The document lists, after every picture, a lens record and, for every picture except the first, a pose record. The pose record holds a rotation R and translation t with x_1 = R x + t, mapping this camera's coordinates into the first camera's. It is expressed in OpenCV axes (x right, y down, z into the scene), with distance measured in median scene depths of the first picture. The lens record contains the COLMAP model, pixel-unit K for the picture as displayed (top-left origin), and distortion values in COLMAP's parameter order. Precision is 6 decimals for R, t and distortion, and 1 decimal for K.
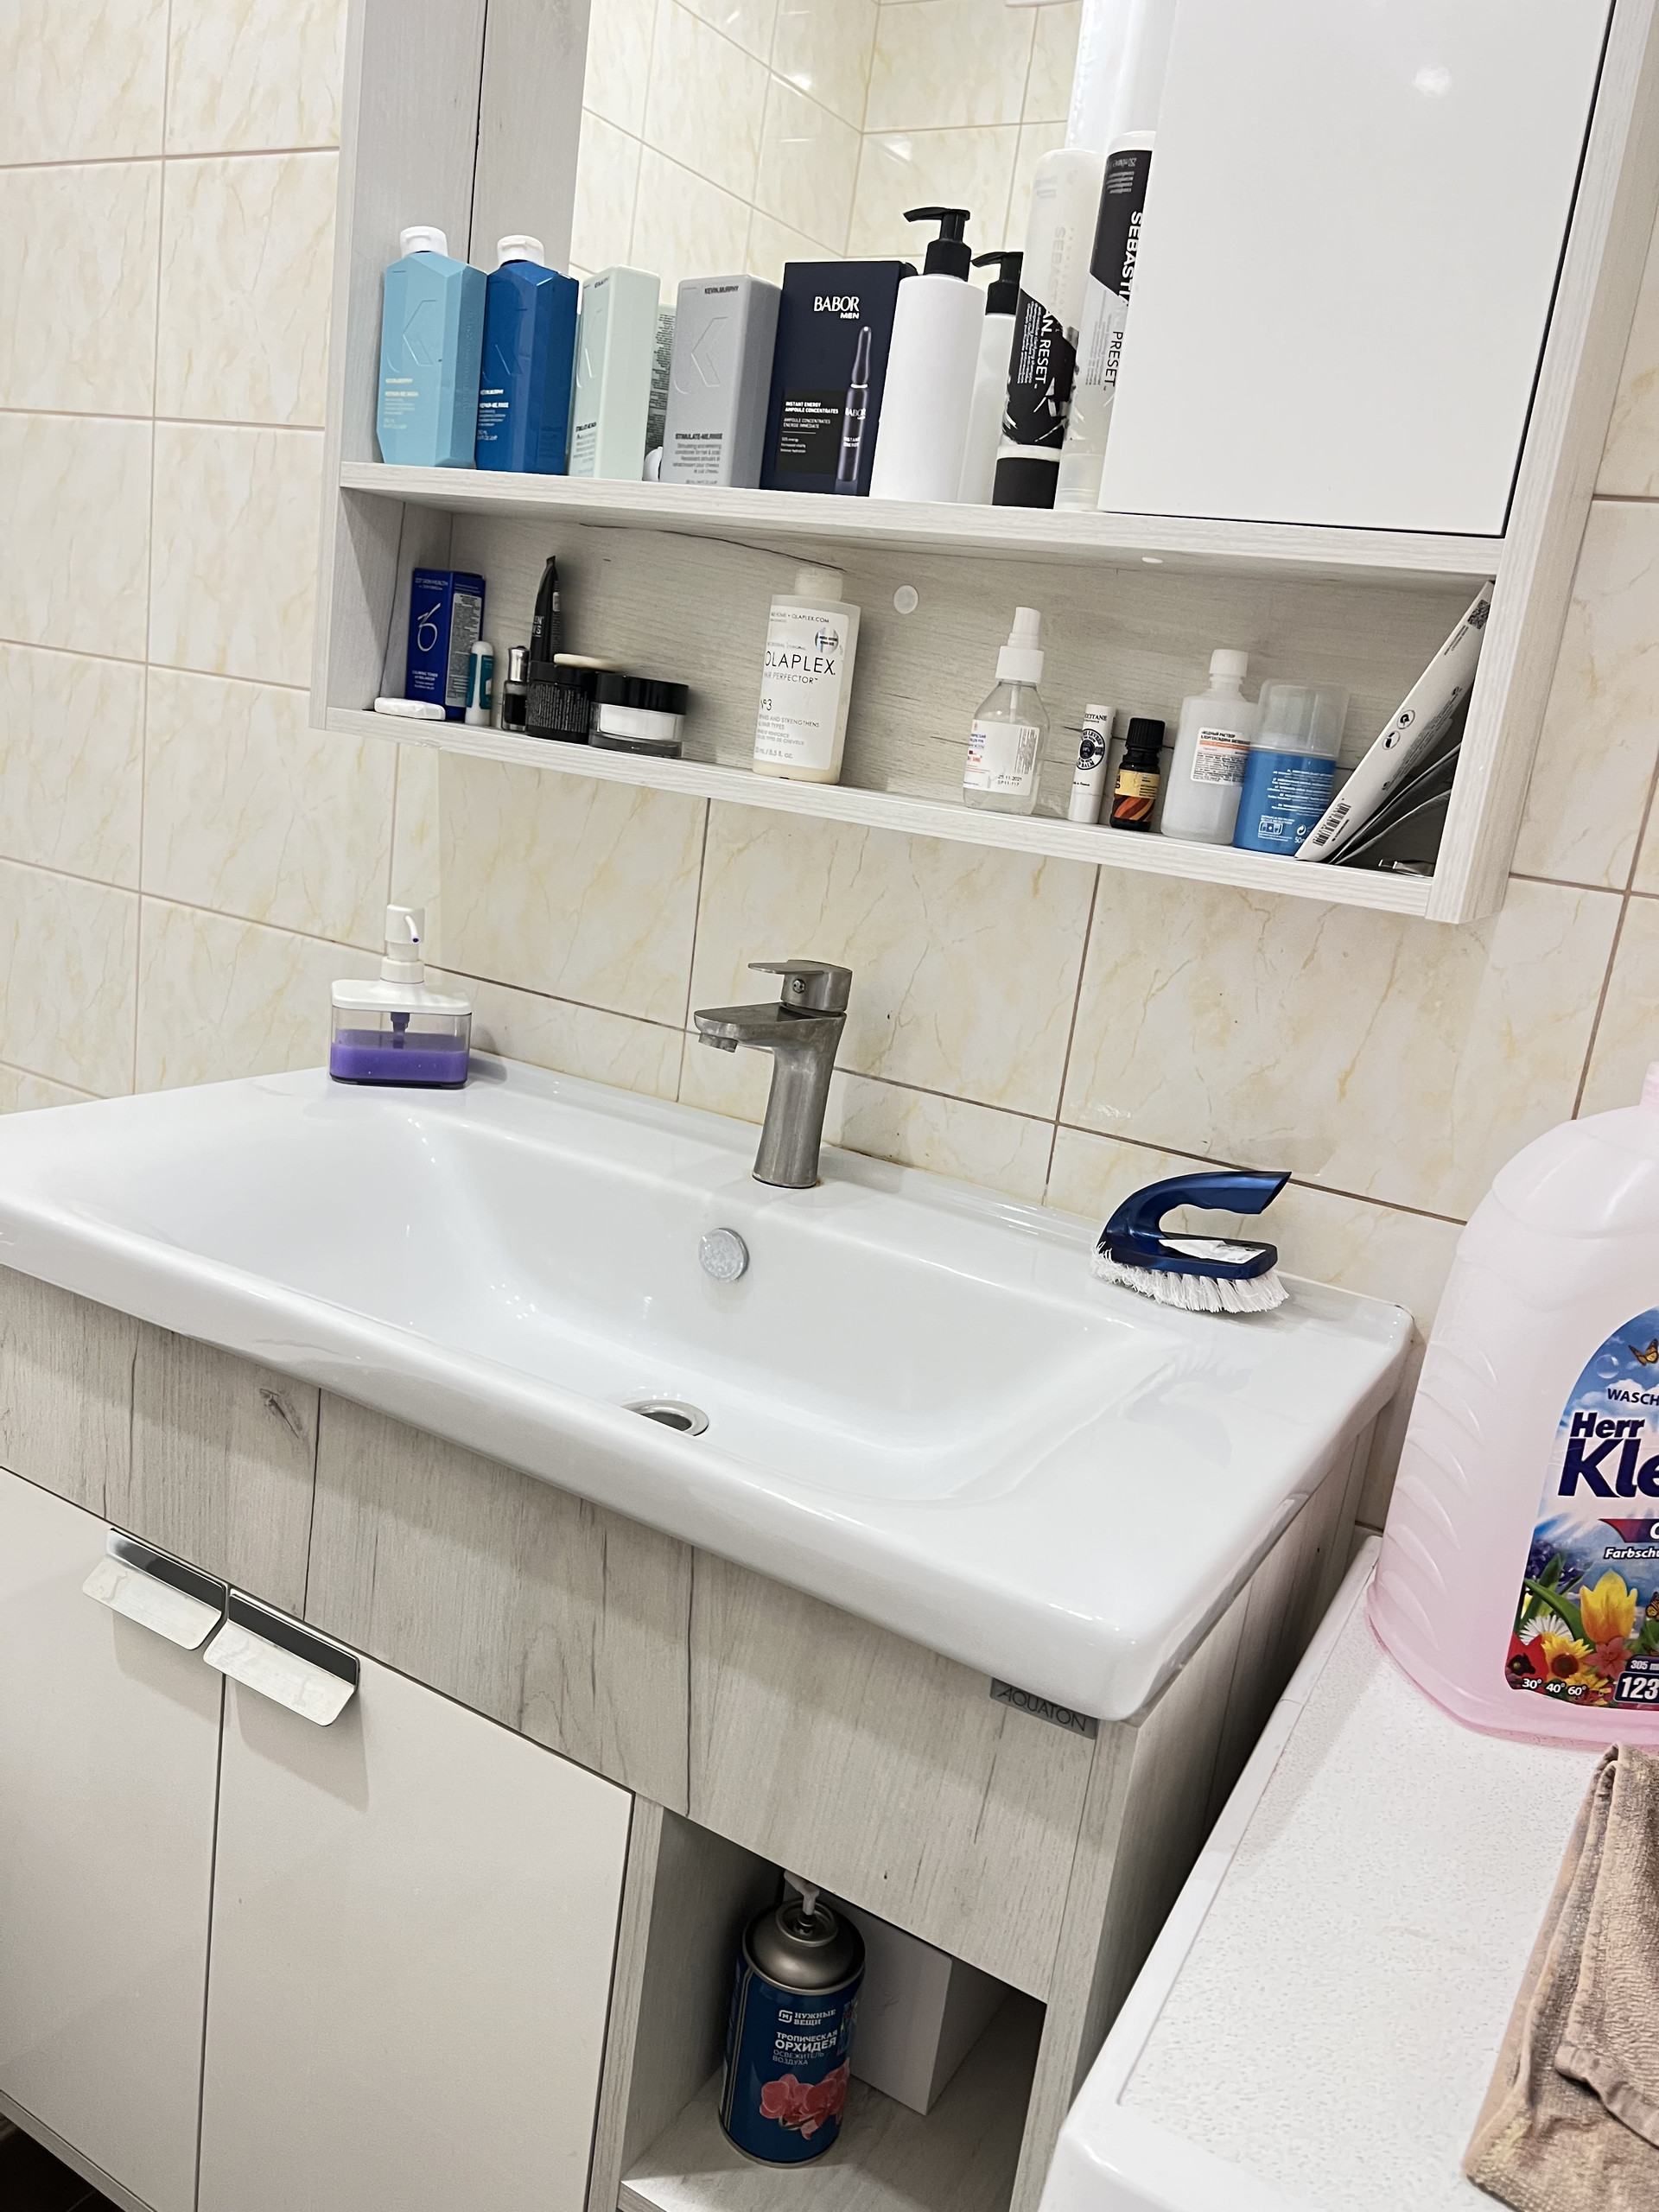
lens RADIAL K [[1645.7, 0, 828.7], [0, 1645.7, 1101.5], [0, 0, 1]] dist [0.065221, -0.075963]
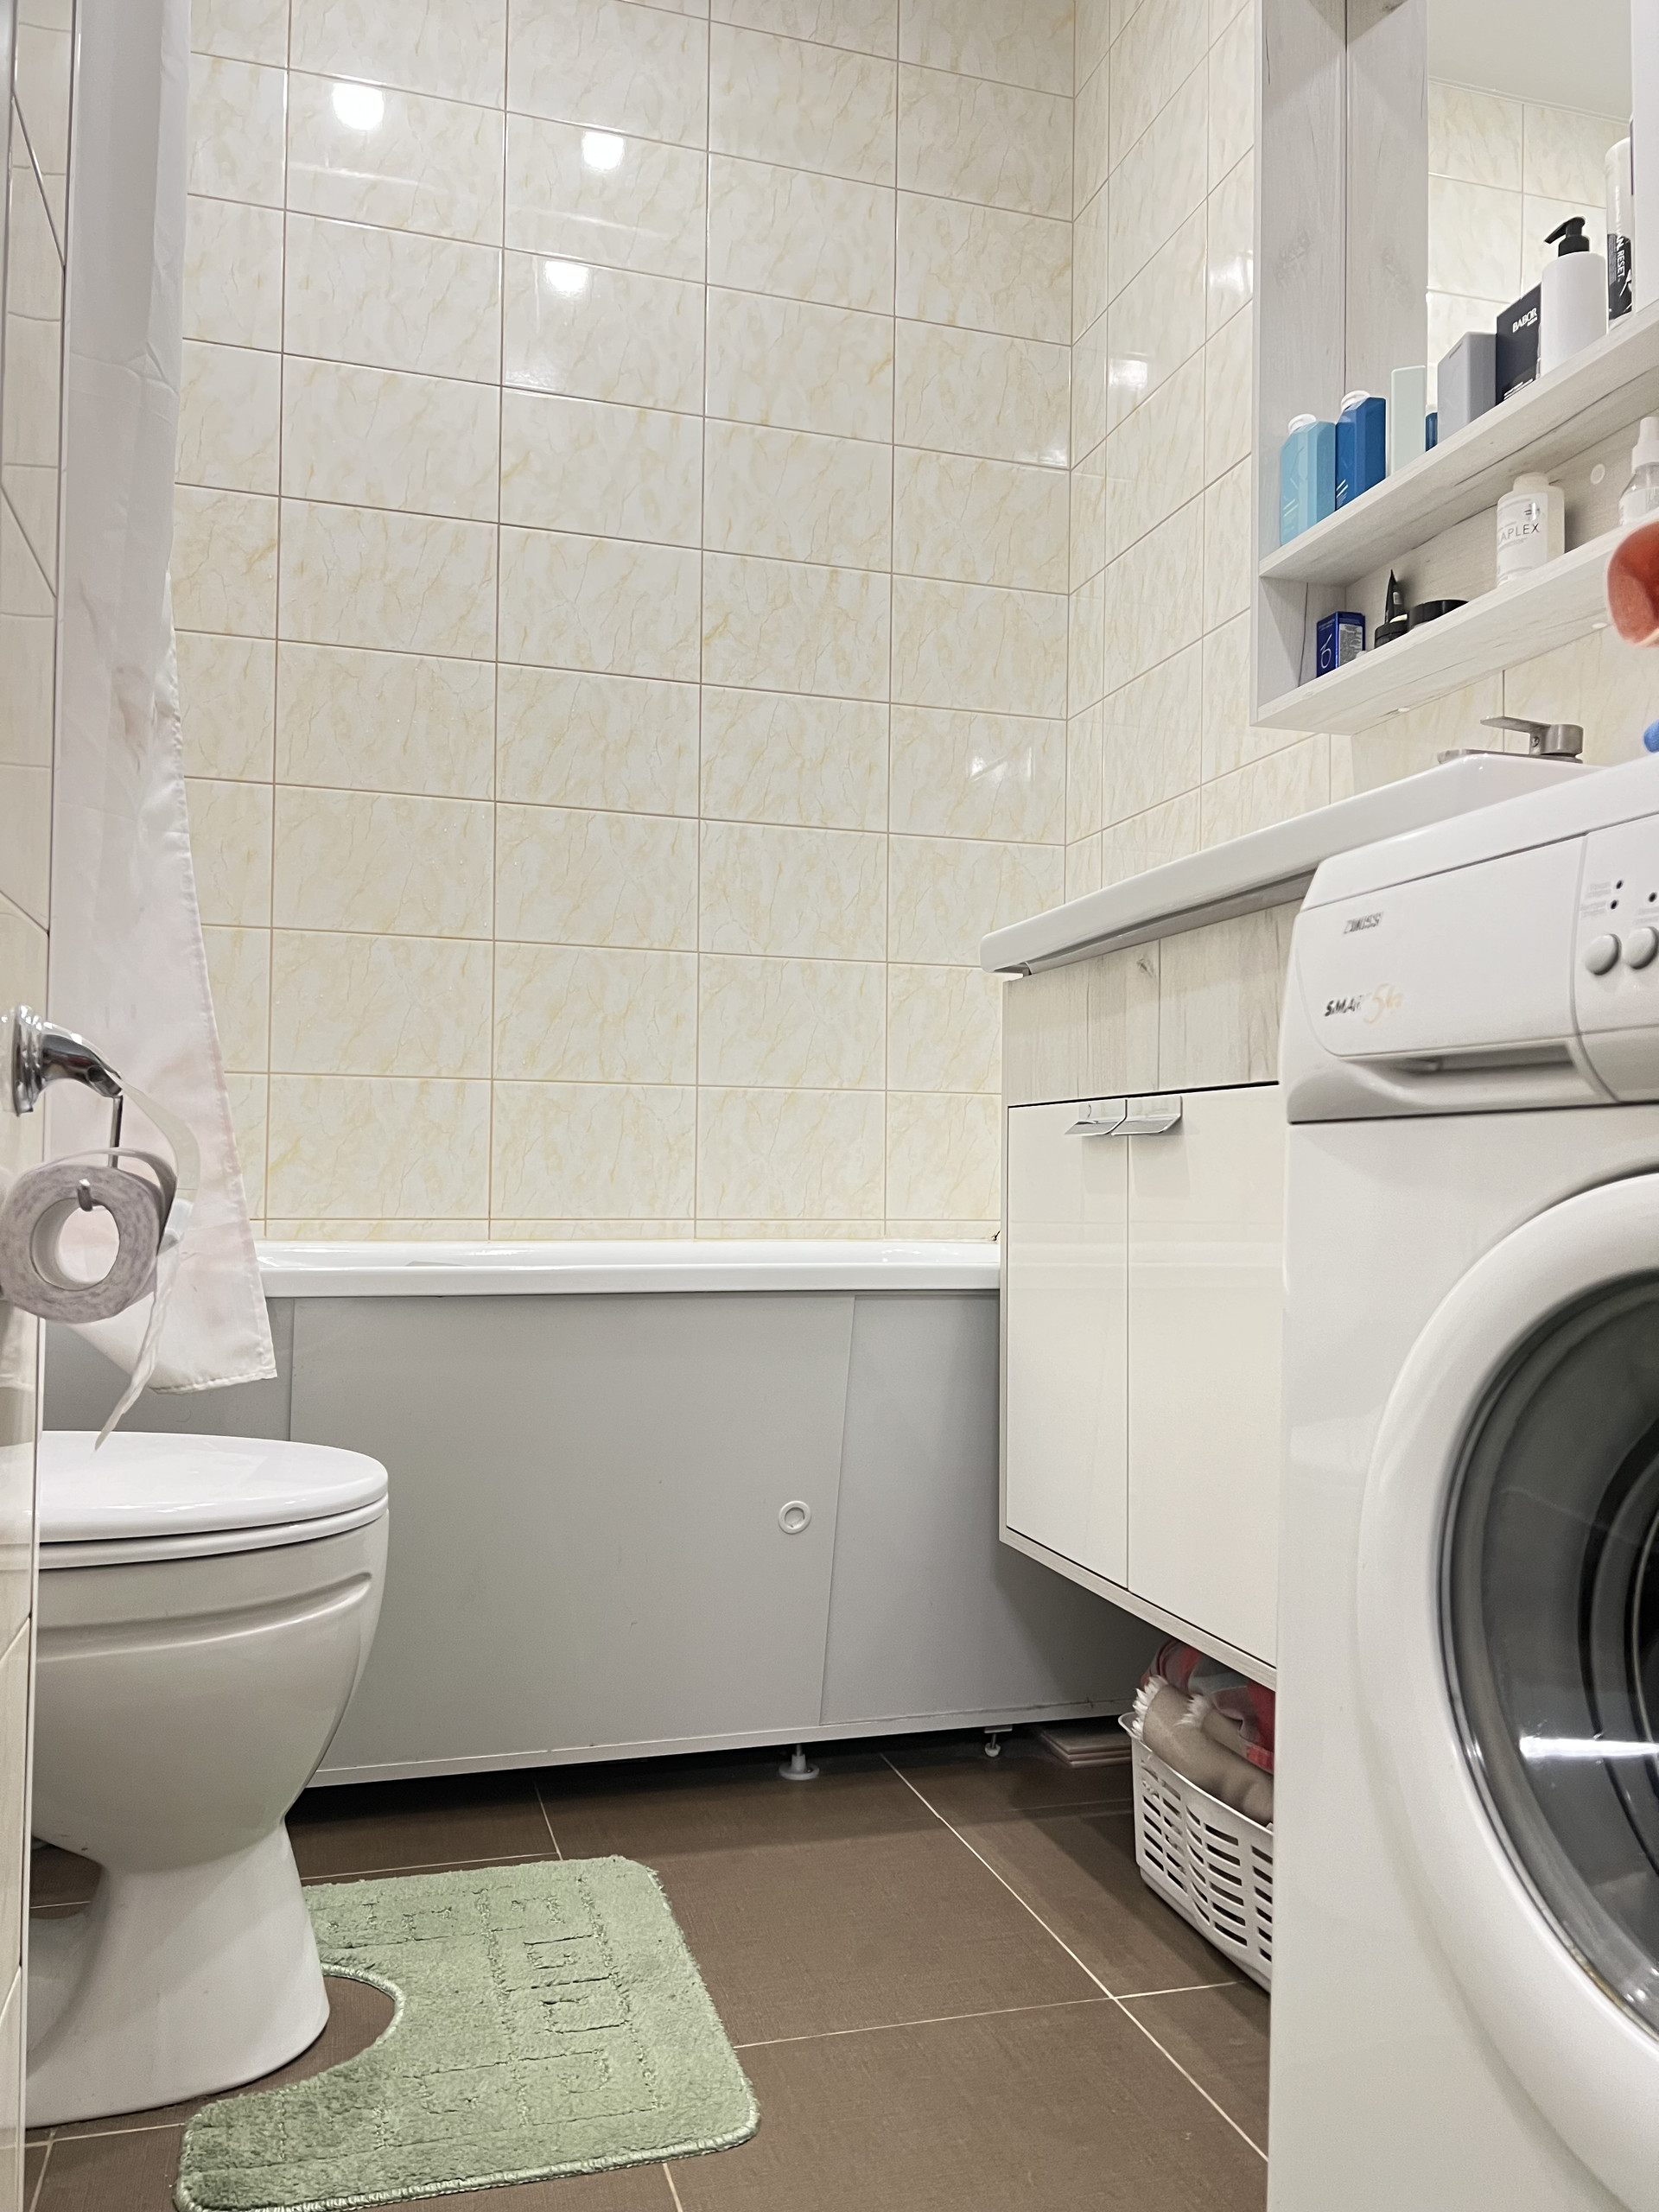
lens RADIAL K [[1645.7, 0, 830.9], [0, 1645.7, 1107.6], [0, 0, 1]] dist [0.065221, -0.075963]
pose [[0.726341, -0.148563, -0.671087, 0.419371], [-0.077525, 0.952423, -0.294753, 0.642552], [0.682948, 0.266118, 0.680267, -0.257793]]
